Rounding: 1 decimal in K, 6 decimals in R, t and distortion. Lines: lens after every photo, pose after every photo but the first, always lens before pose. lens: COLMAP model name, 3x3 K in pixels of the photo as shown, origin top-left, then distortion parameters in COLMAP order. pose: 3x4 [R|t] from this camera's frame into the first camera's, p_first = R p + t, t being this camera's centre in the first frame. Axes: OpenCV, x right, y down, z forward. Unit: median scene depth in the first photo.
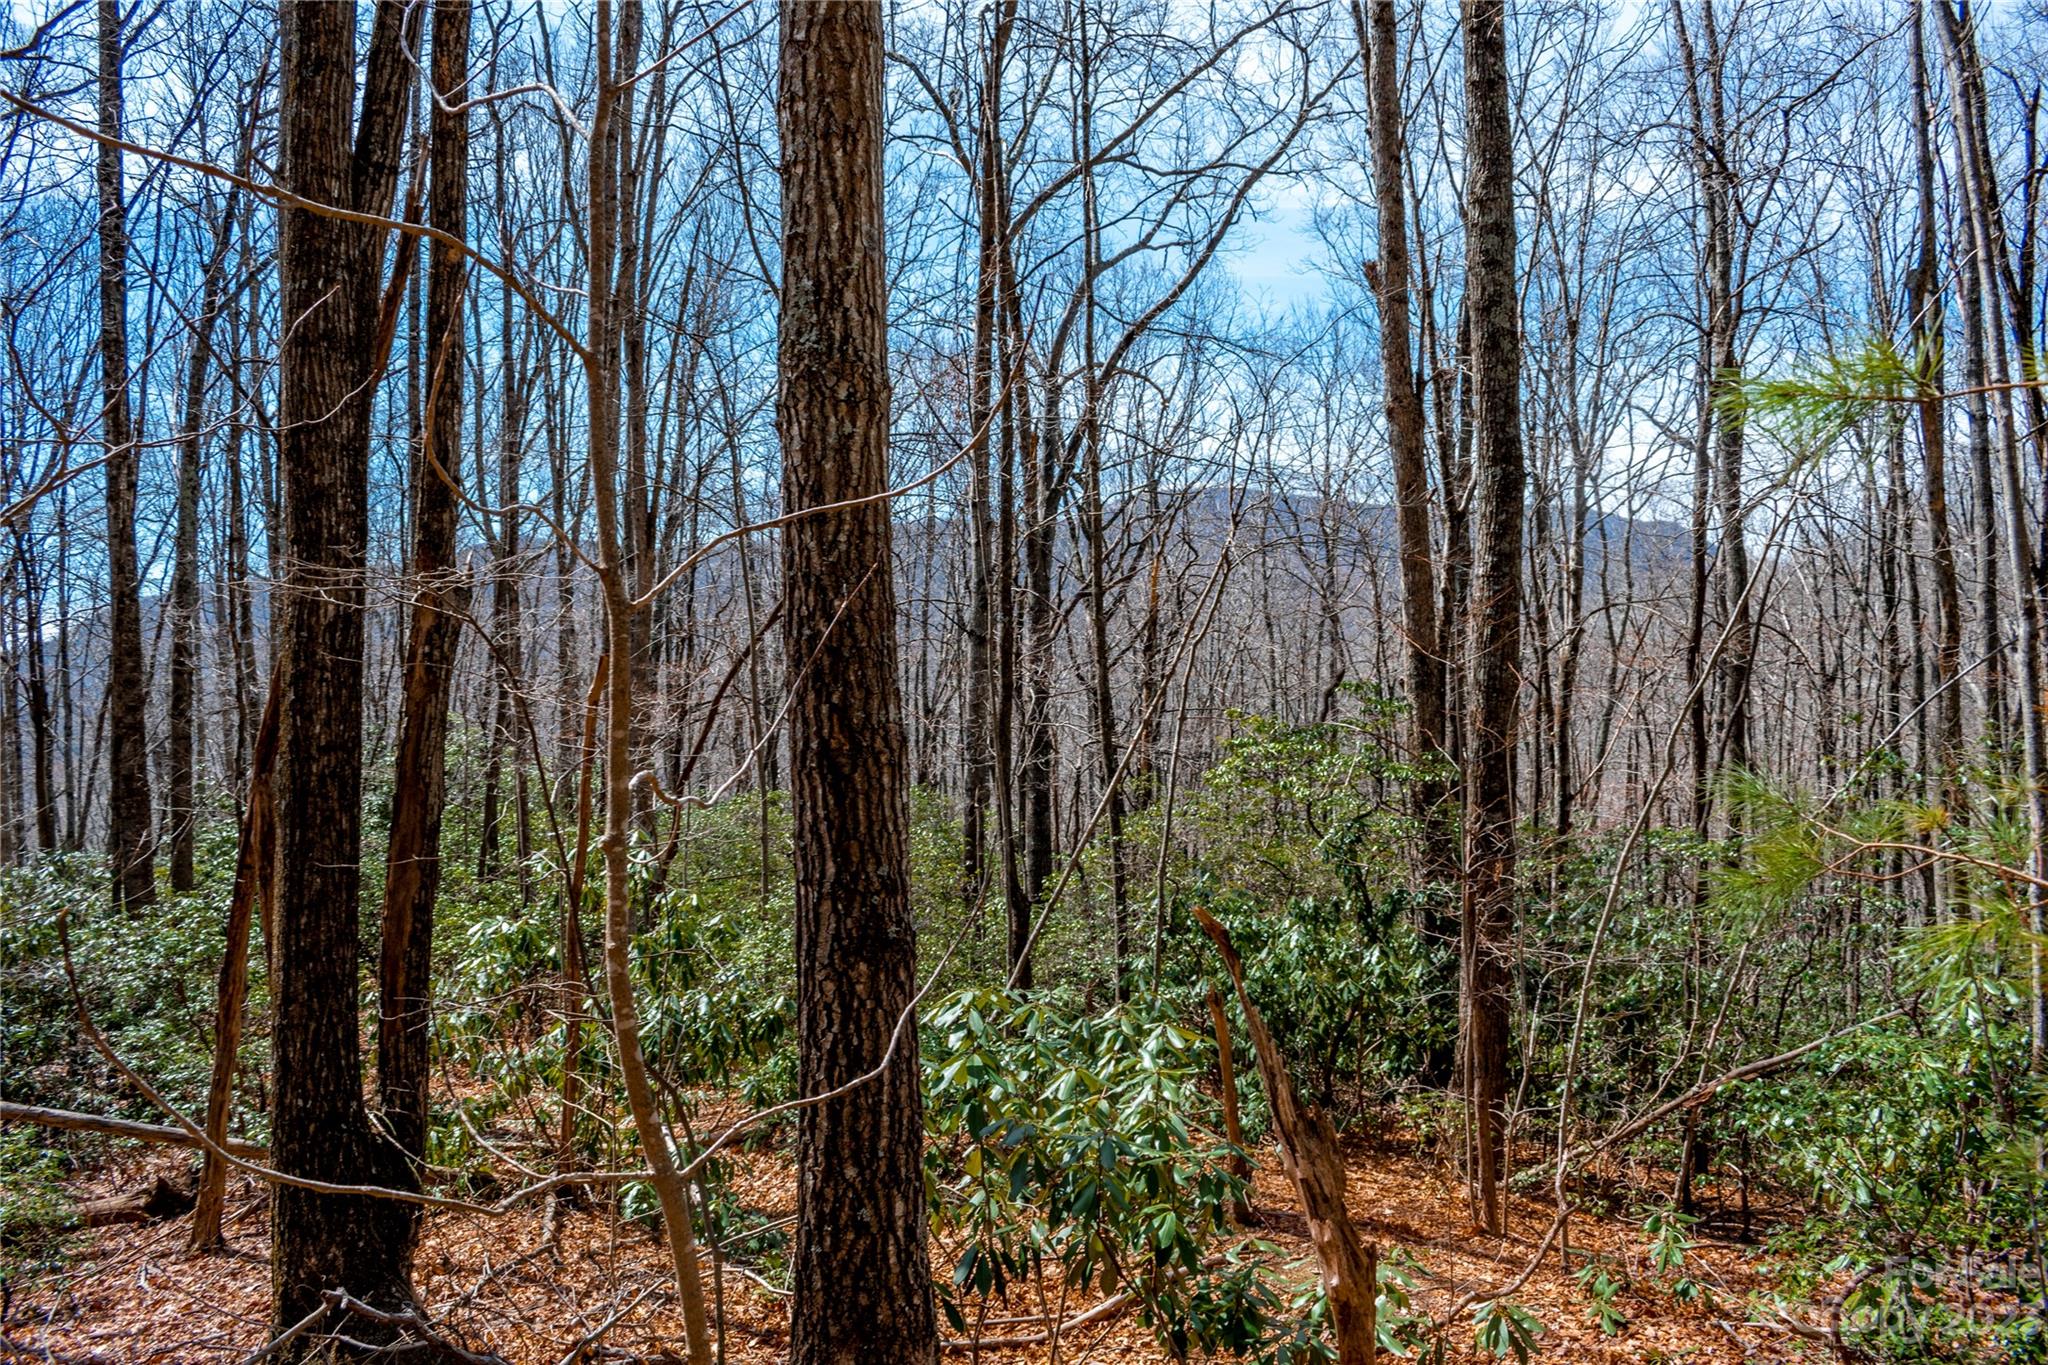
lens RADIAL K [[1595.4, 0, 1036.7], [0, 1595.4, 678.8], [0, 0, 1]] dist [-0.102328, 0.021446]
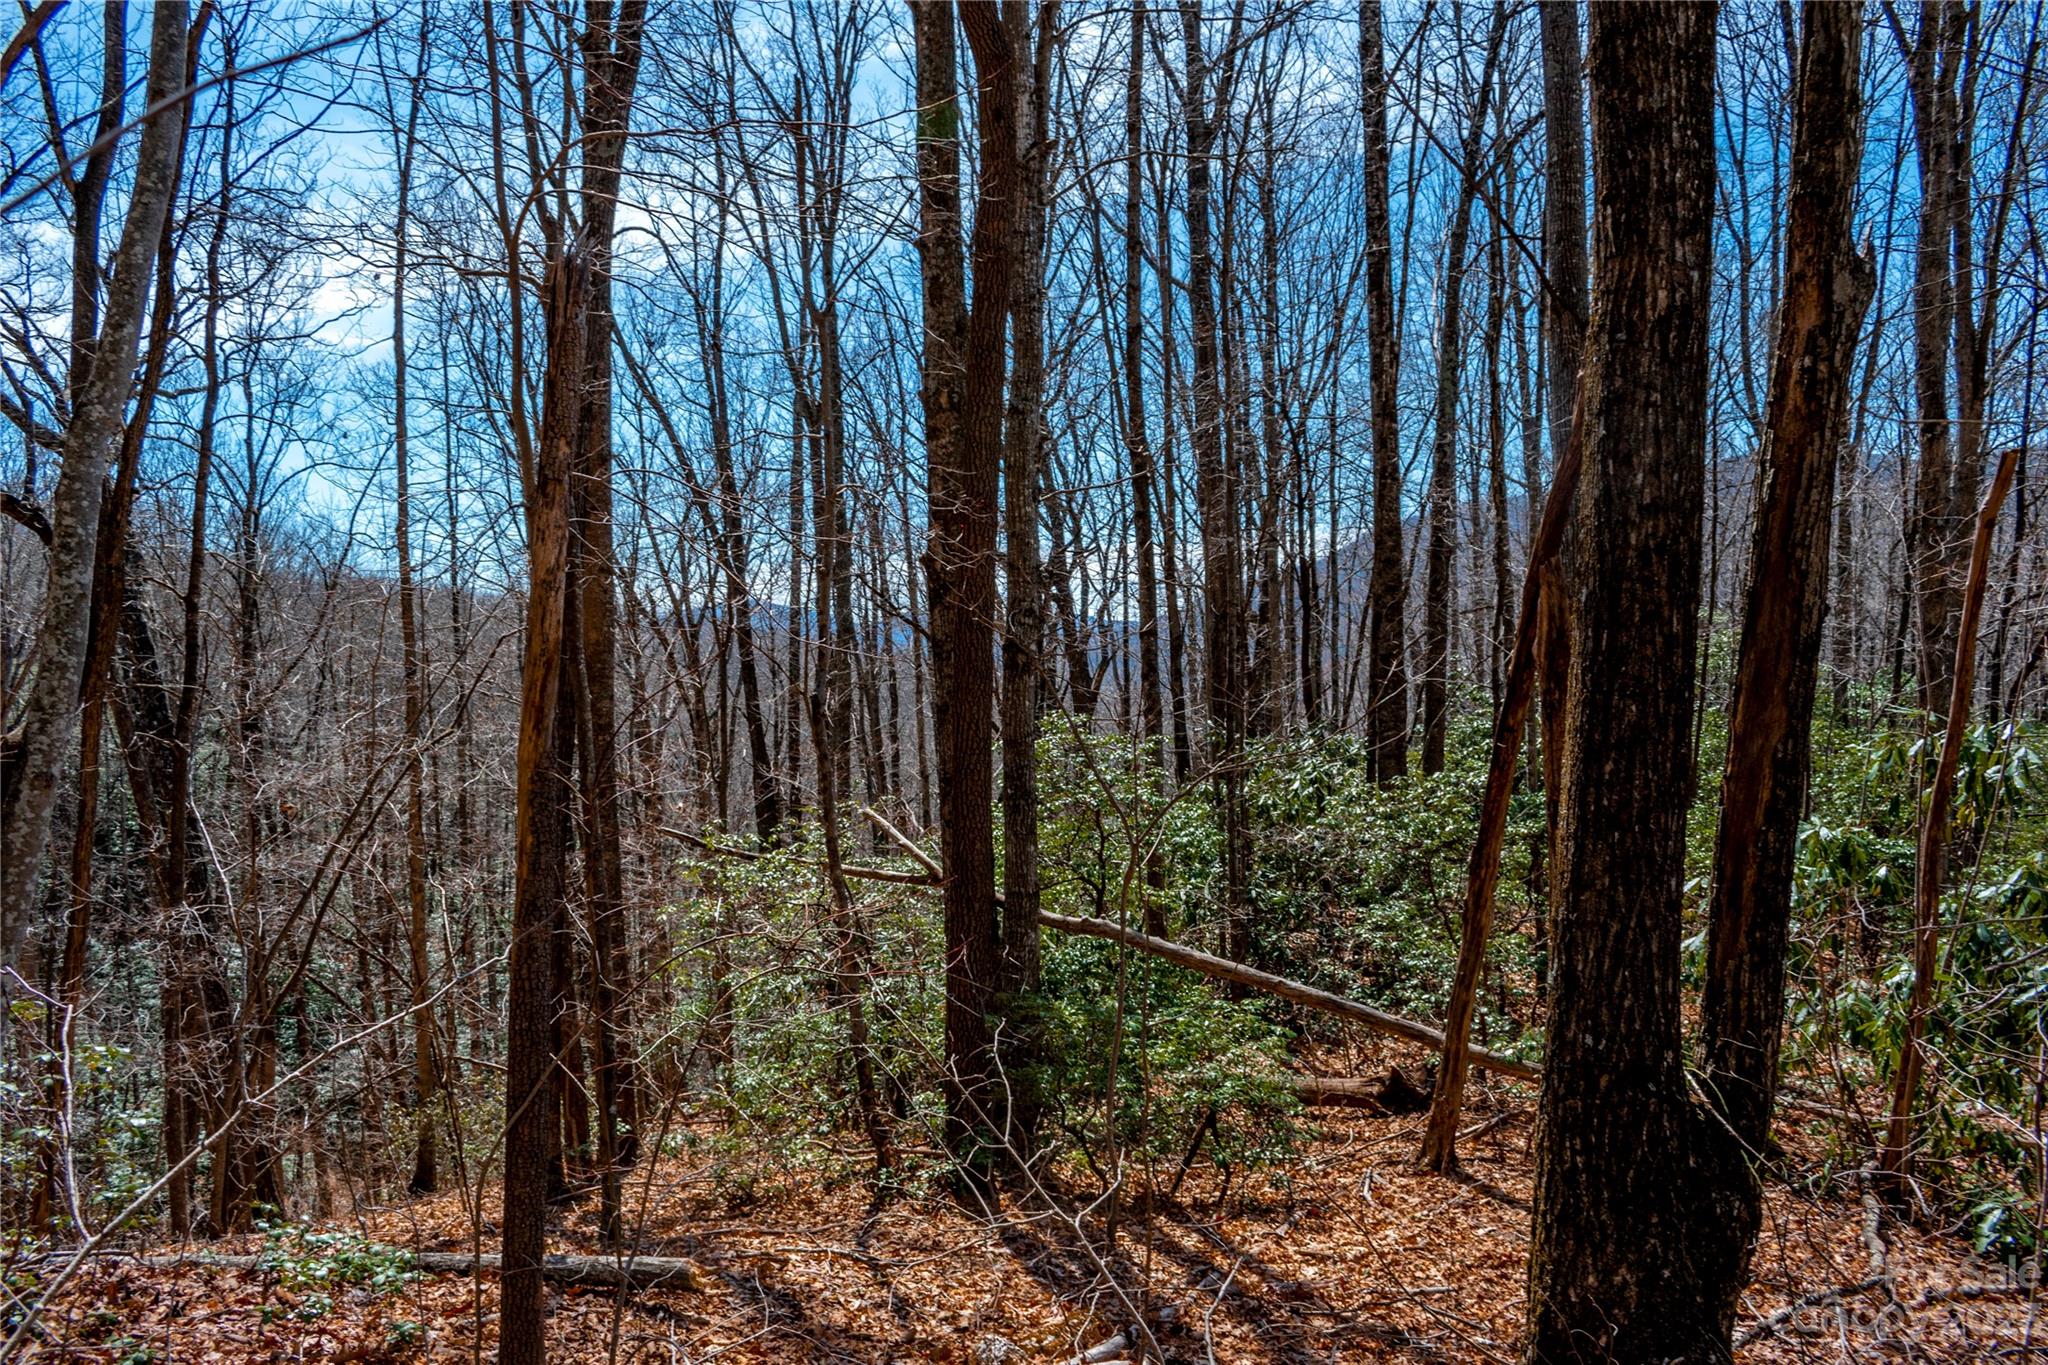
lens RADIAL K [[1595.4, 0, 1028.6], [0, 1595.4, 679.4], [0, 0, 1]] dist [-0.102328, 0.021446]
pose [[0.727095, 0.047089, -0.684920, -0.085803], [-0.011252, 0.998328, 0.056692, 0.036625], [0.686445, -0.033514, 0.726409, 0.153177]]
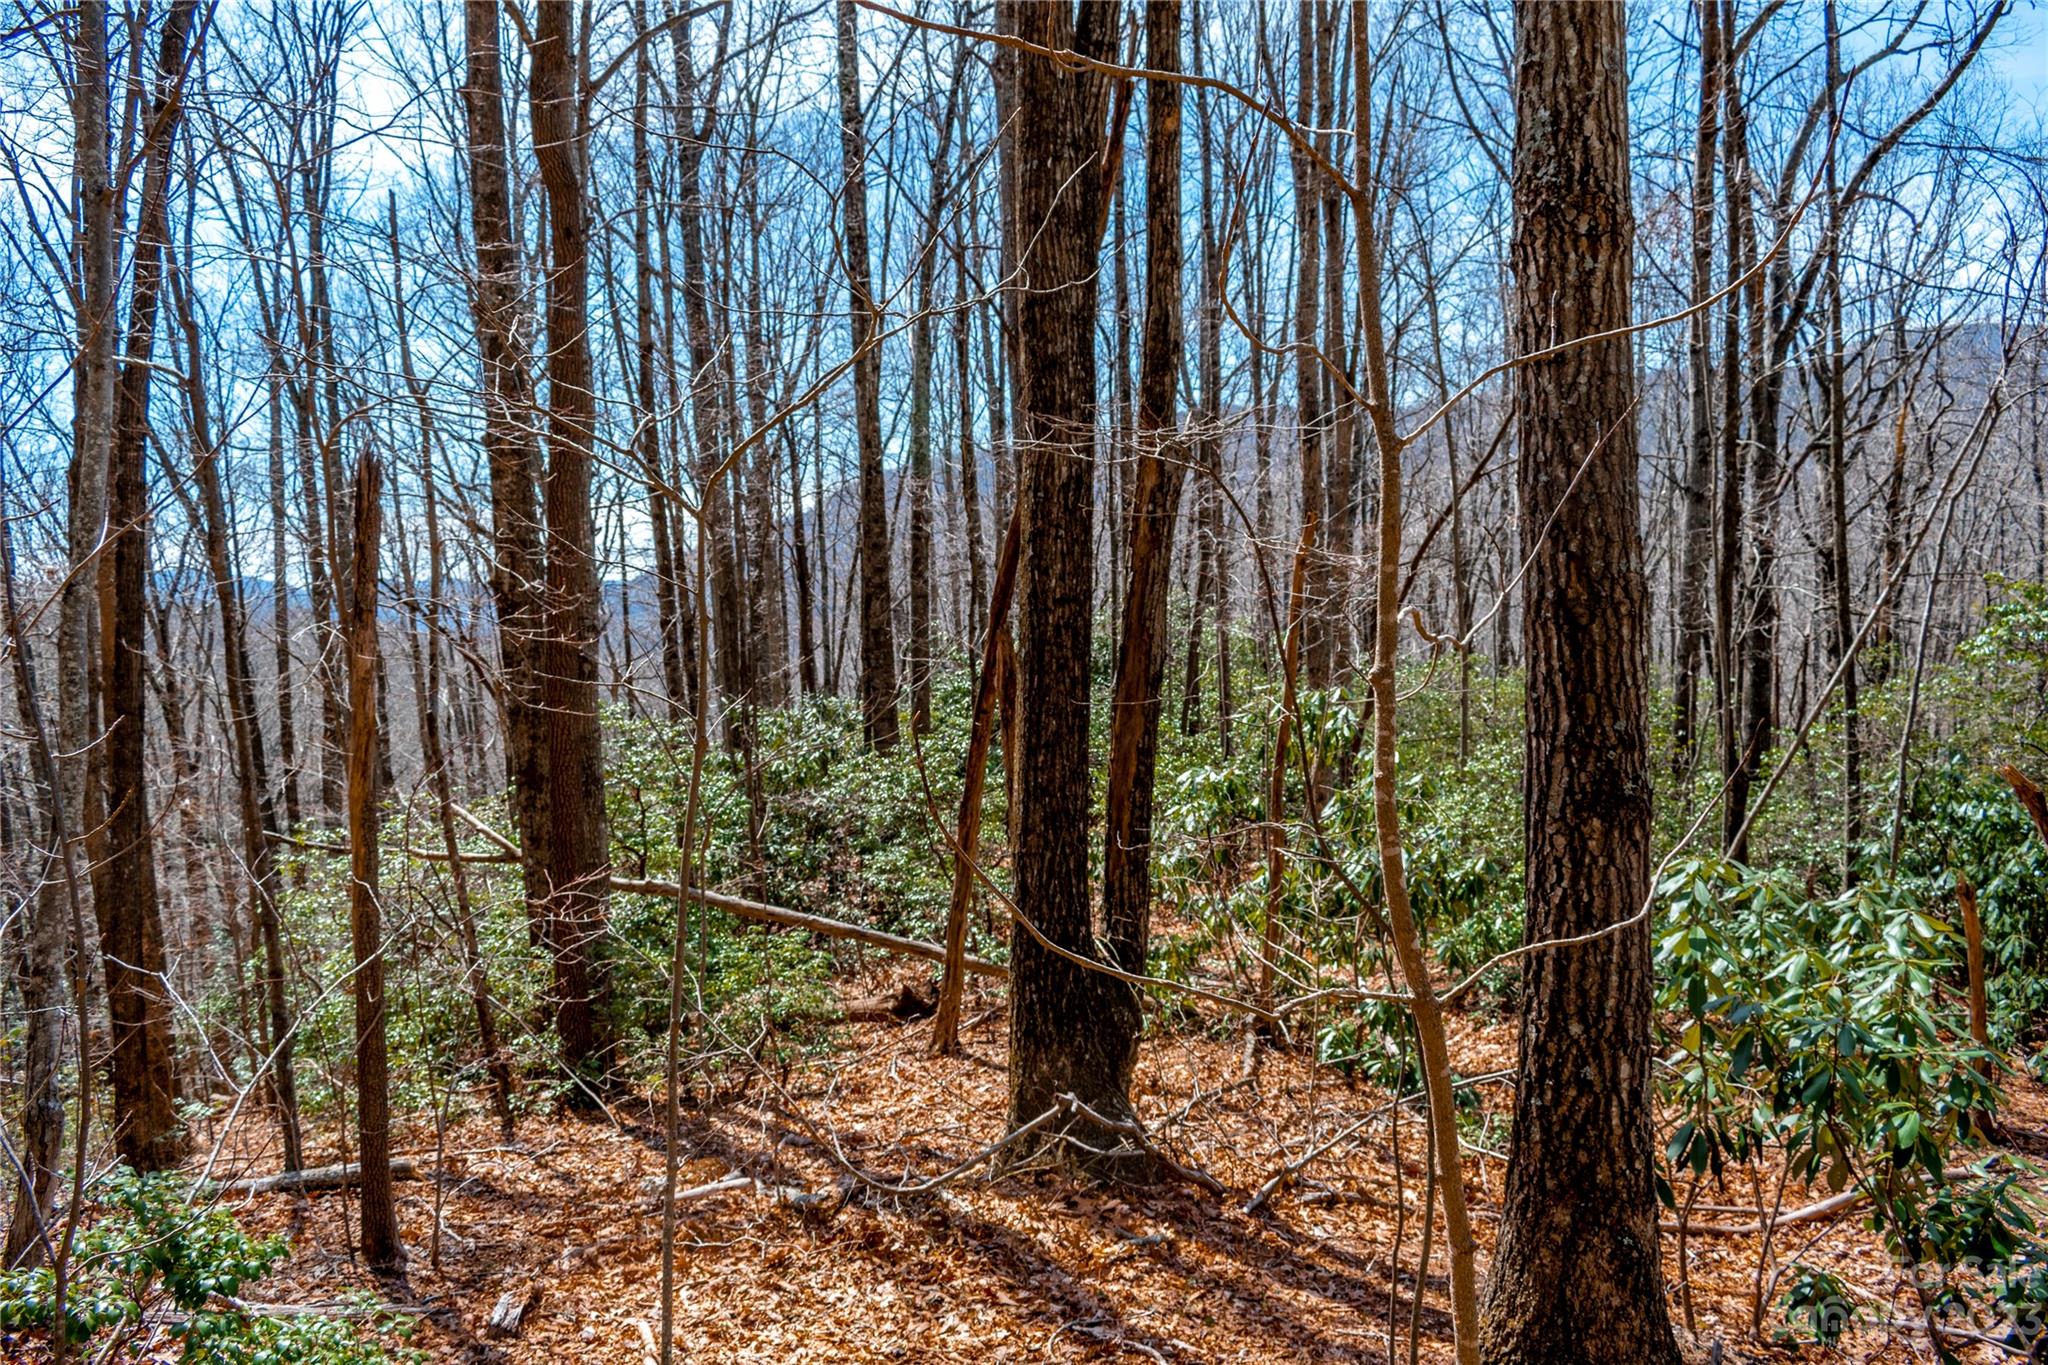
lens RADIAL K [[1595.4, 0, 1028.3], [0, 1595.4, 678.3], [0, 0, 1]] dist [-0.102328, 0.021446]
pose [[0.907496, 0.028909, -0.419065, -0.005809], [0.007058, 0.996439, 0.084022, 0.002344], [0.420002, -0.079208, 0.904060, -0.003139]]
